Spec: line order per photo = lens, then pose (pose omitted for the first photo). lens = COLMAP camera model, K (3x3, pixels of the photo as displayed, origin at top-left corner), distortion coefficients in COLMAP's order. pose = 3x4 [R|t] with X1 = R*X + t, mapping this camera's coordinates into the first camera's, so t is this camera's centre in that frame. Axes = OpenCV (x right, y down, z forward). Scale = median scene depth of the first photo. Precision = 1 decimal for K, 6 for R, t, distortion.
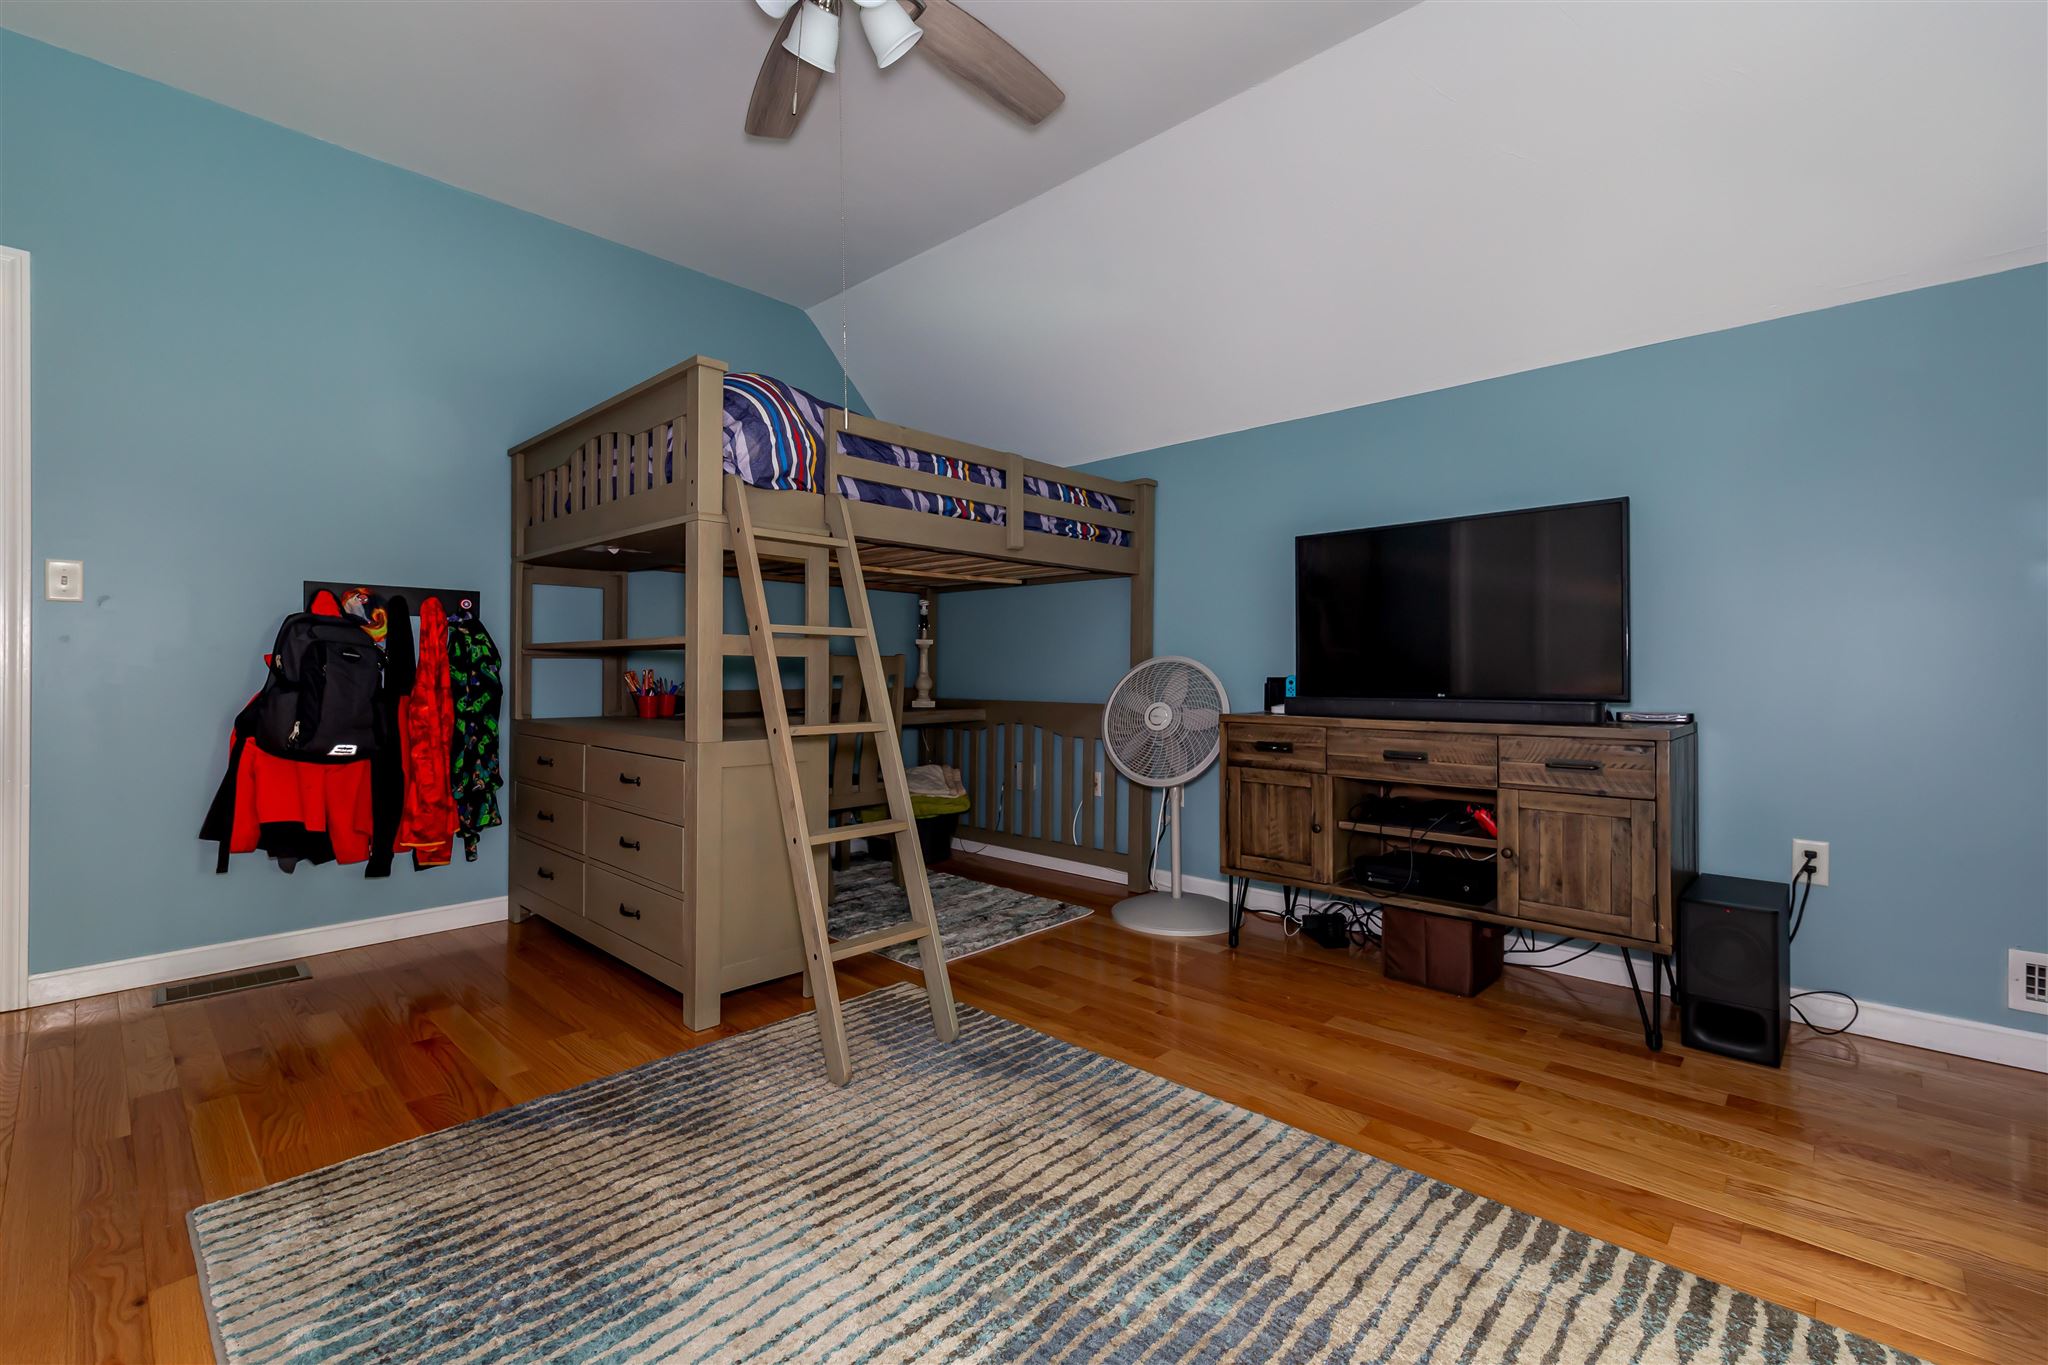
lens RADIAL K [[890.8, 0, 1004.8], [0, 890.8, 674.2], [0, 0, 1]] dist [0.012388, -0.002646]
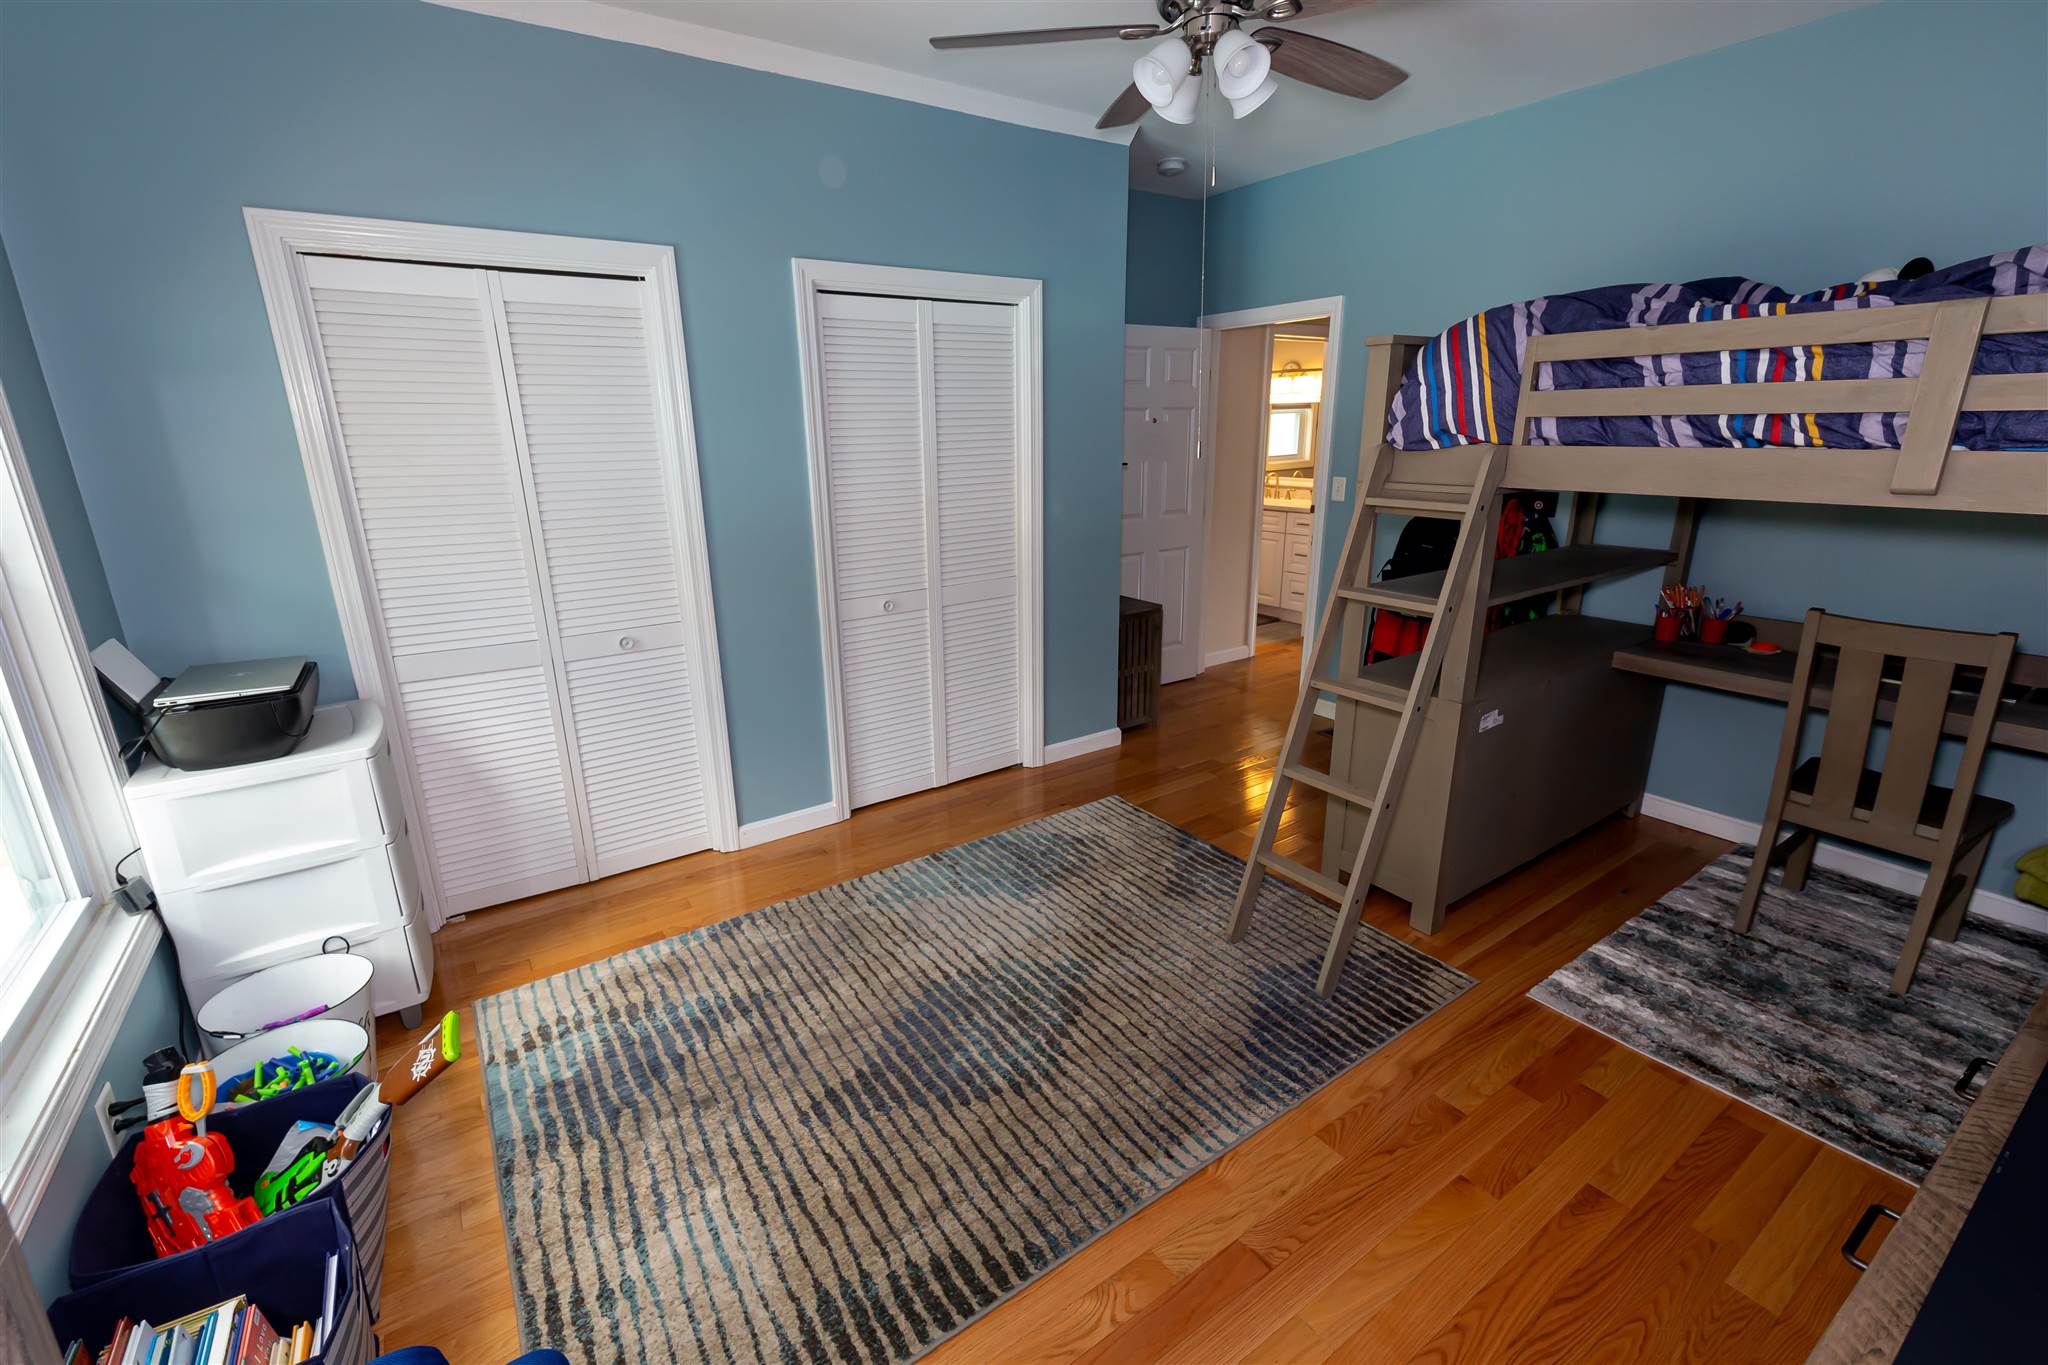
lens RADIAL K [[890.8, 0, 1016.1], [0, 890.8, 684.3], [0, 0, 1]] dist [0.012388, -0.002646]
pose [[-0.218778, 0.276788, -0.935695, 1.395294], [0.015327, 0.959782, 0.280329, -0.400285], [0.975654, 0.046988, -0.214221, 1.260743]]
